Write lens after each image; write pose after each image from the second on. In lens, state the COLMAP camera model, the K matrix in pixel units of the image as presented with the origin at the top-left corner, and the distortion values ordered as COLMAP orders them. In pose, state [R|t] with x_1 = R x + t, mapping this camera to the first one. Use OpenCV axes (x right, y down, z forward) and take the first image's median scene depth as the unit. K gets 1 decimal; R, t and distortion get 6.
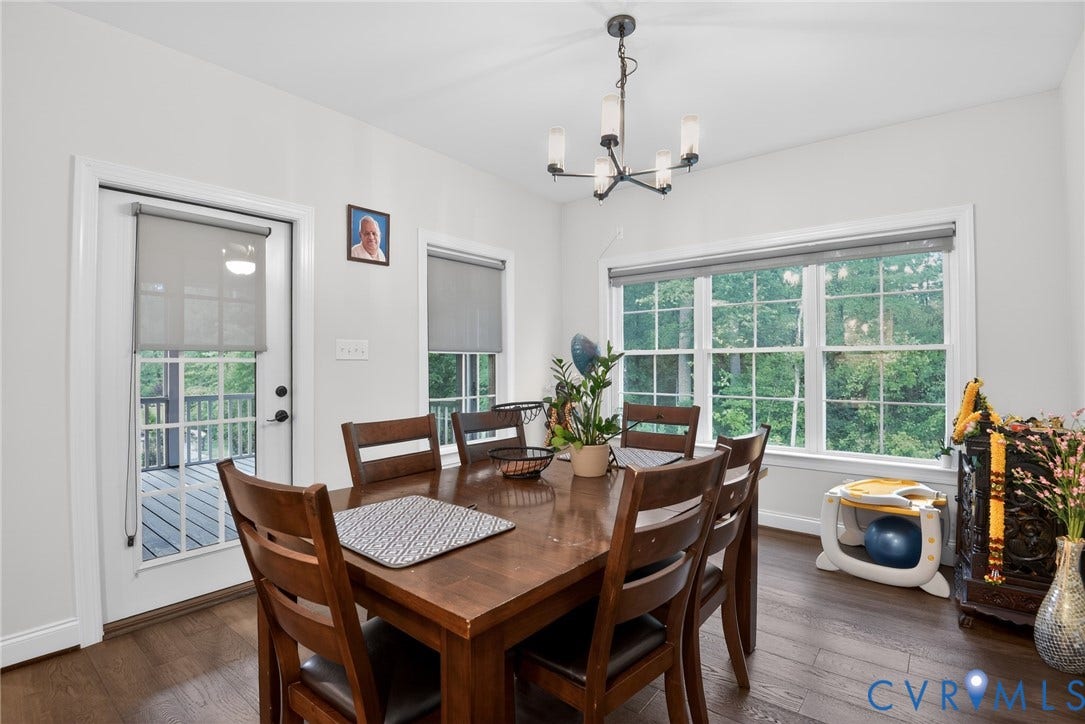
lens RADIAL K [[508.0, 0, 545.5], [0, 508.0, 358.6], [0, 0, 1]] dist [-0.040133, -0.001340]
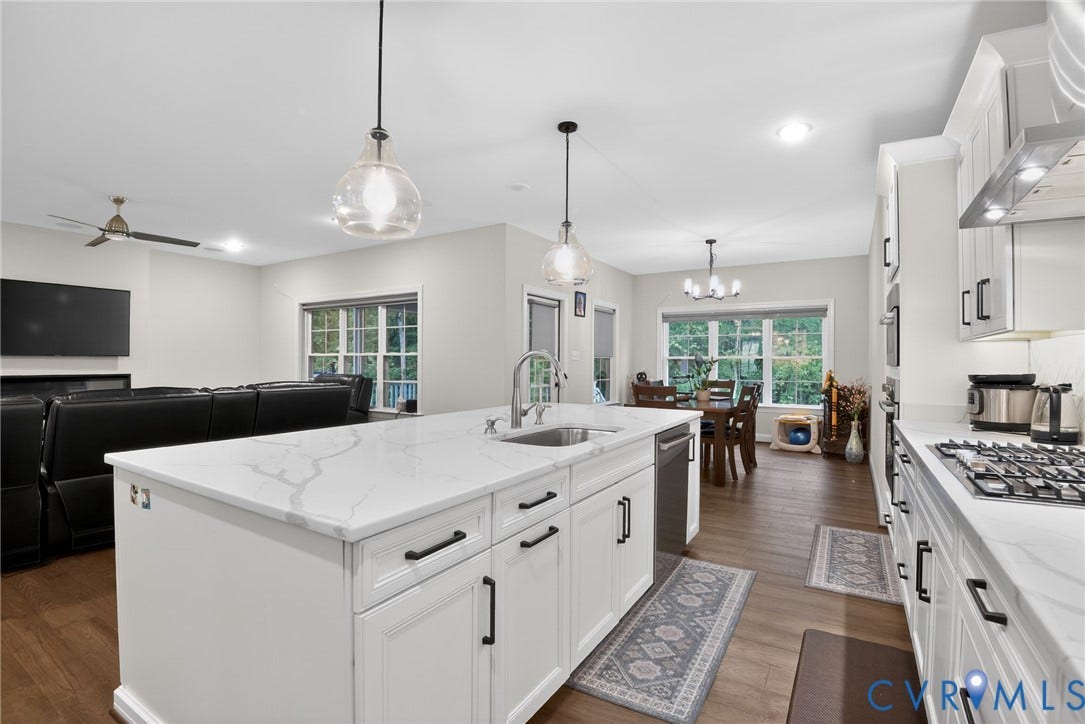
lens RADIAL K [[508.0, 0, 538.3], [0, 508.0, 363.9], [0, 0, 1]] dist [-0.040133, -0.001340]
pose [[0.993275, 0.009037, 0.115425, -0.913232], [-0.010280, 0.999895, 0.010180, -0.004046], [-0.115321, -0.011298, 0.993264, -1.369321]]
